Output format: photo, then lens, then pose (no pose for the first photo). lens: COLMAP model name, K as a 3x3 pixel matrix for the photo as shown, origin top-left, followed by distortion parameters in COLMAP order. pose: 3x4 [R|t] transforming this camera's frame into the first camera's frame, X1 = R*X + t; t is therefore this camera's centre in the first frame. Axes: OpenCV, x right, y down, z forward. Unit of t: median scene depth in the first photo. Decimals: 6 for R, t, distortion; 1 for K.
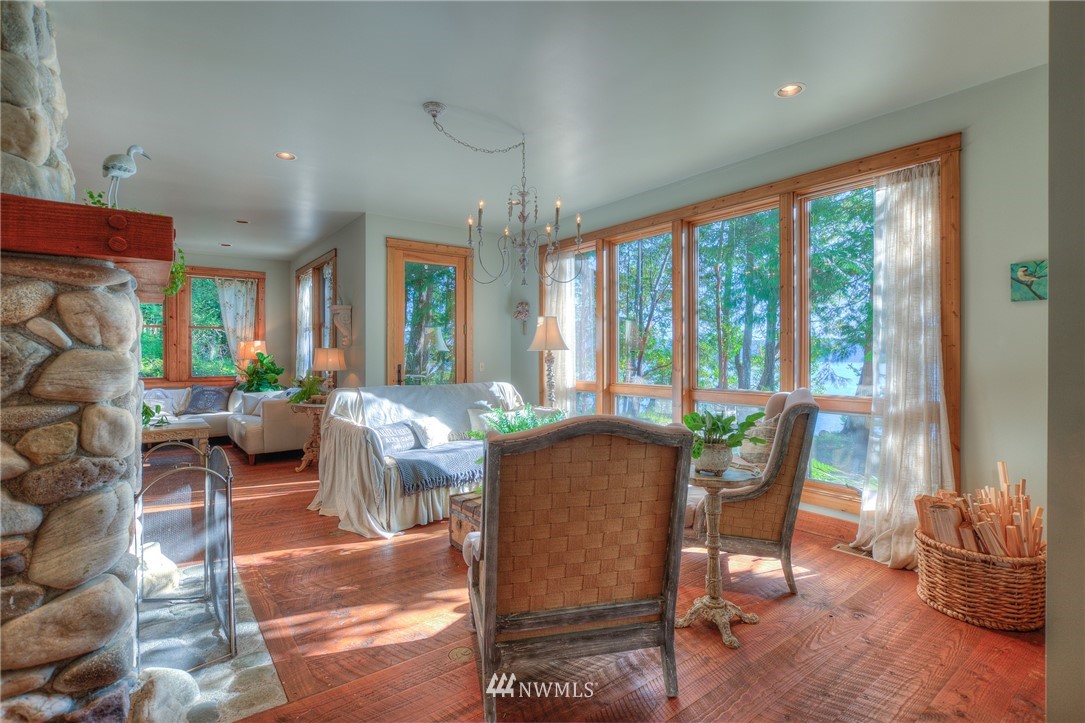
lens RADIAL K [[520.5, 0, 538.6], [0, 520.5, 357.1], [0, 0, 1]] dist [0.000684, 0.000609]
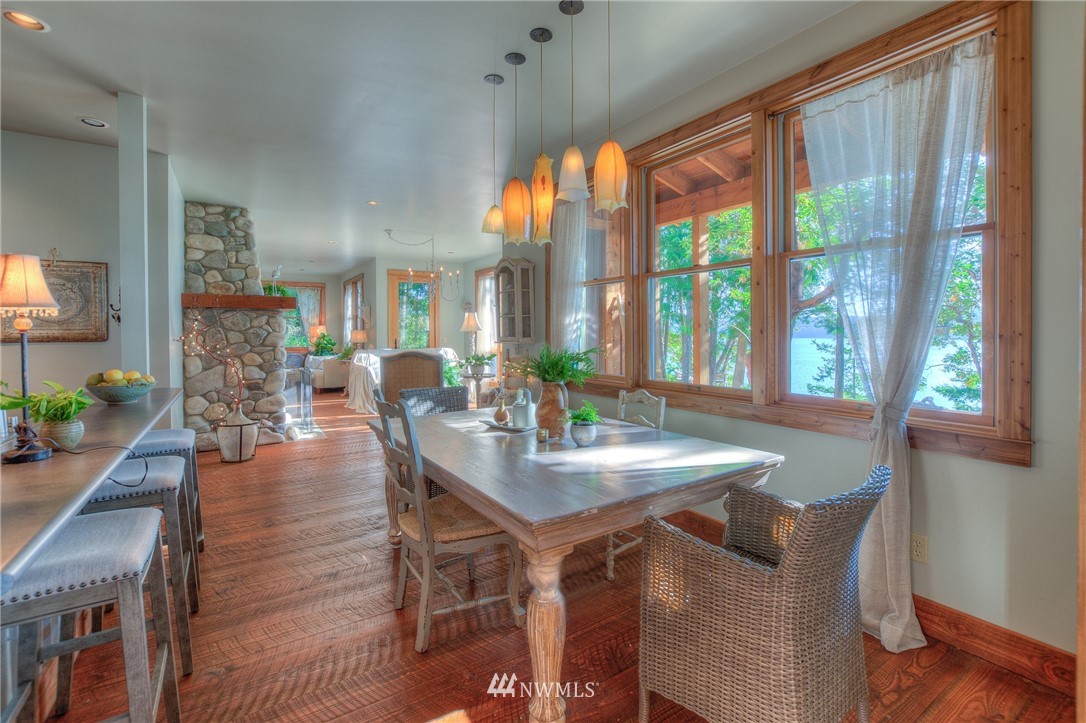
lens RADIAL K [[478.7, 0, 535.3], [0, 478.7, 336.1], [0, 0, 1]] dist [-0.003086, 0.000416]
pose [[0.996886, -0.005842, -0.078637, 0.350528], [0.005931, 0.999982, 0.000903, 0.005060], [0.078630, -0.001367, 0.996903, -0.628539]]
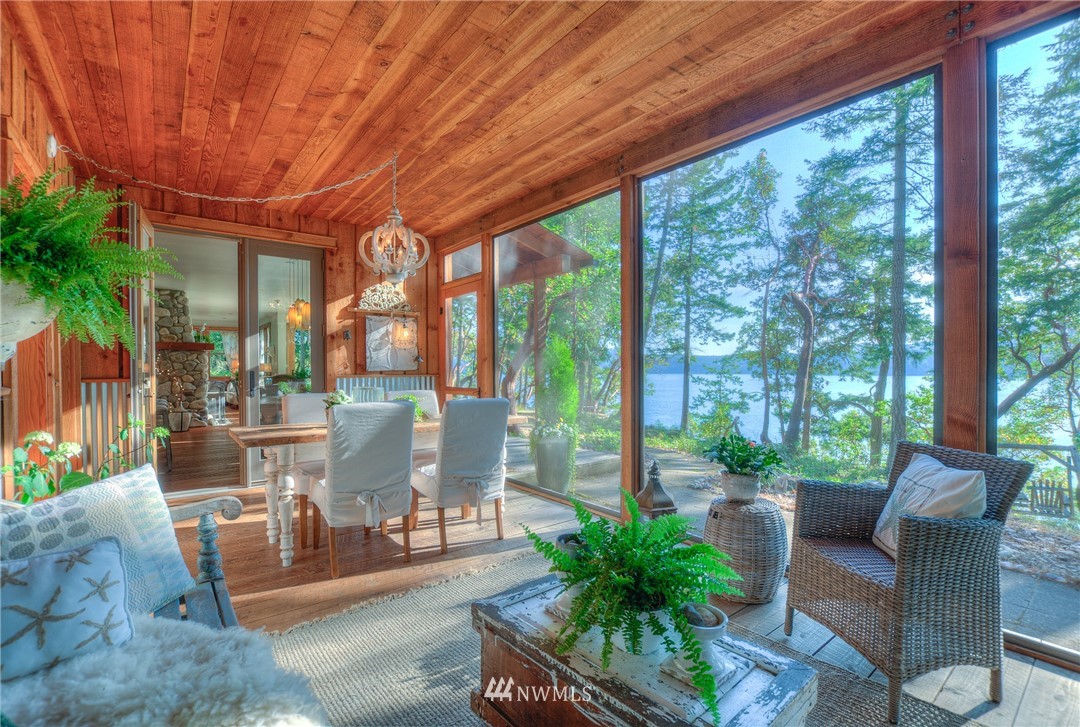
lens RADIAL K [[477.9, 0, 537.4], [0, 477.9, 369.0], [0, 0, 1]] dist [-0.009384, 0.001374]
pose [[0.999133, -0.004096, 0.041425, 0.850711], [0.004228, 0.999986, -0.003108, 0.024956], [-0.041412, 0.003281, 0.999137, -1.411426]]
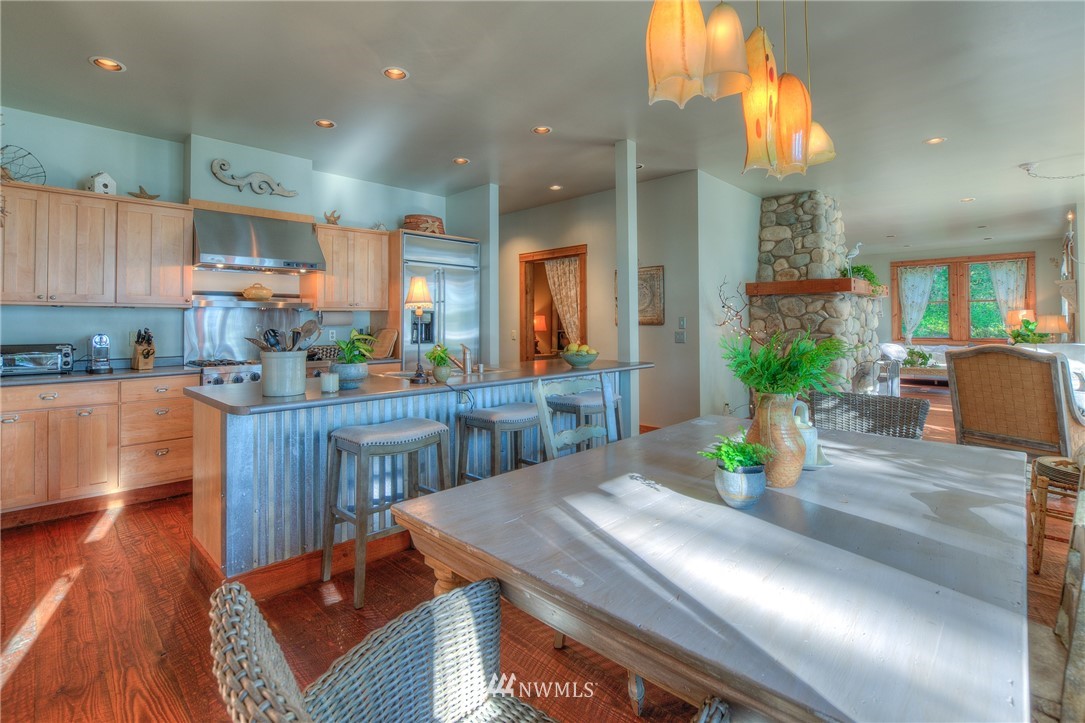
lens RADIAL K [[503.1, 0, 550.1], [0, 503.1, 316.6], [0, 0, 1]] dist [-0.018031, -0.000196]
pose [[0.164989, -0.015712, -0.986170, 0.570980], [-0.003782, 0.999856, -0.016563, 0.009817], [0.986288, 0.006462, 0.164905, -0.380014]]
